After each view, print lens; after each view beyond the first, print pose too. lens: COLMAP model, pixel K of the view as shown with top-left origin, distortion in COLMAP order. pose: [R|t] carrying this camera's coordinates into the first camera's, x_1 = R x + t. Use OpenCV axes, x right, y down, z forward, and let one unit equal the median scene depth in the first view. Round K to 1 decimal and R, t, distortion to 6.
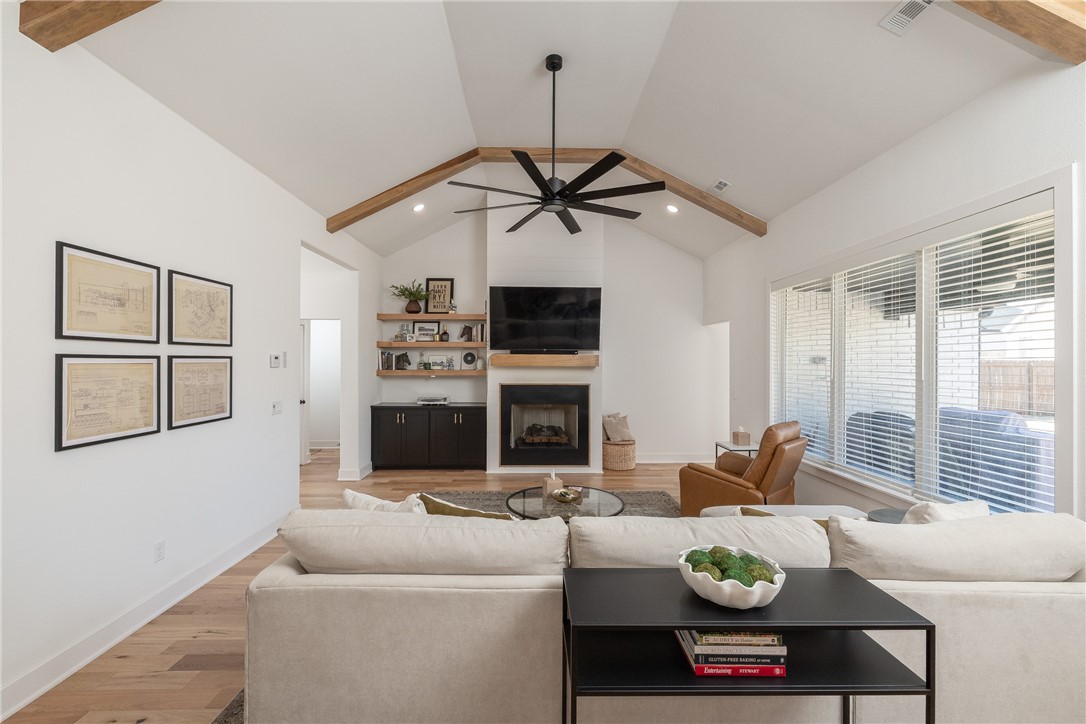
lens RADIAL K [[461.9, 0, 542.9], [0, 461.9, 362.6], [0, 0, 1]] dist [-0.011828, -0.000170]
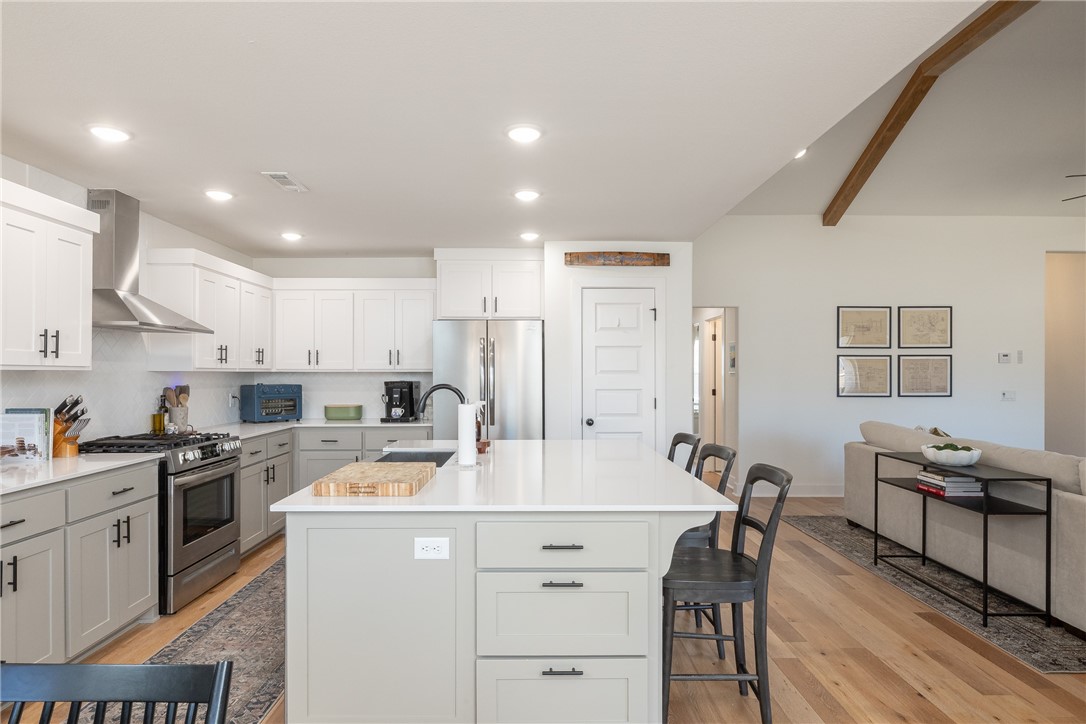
lens RADIAL K [[574.6, 0, 542.0], [0, 574.6, 363.4], [0, 0, 1]] dist [0.016825, -0.002551]
pose [[0.007715, -0.006636, -0.999948, 1.872264], [-0.004276, 0.999969, -0.006669, 0.051111], [0.999961, 0.004328, 0.007686, -0.525235]]
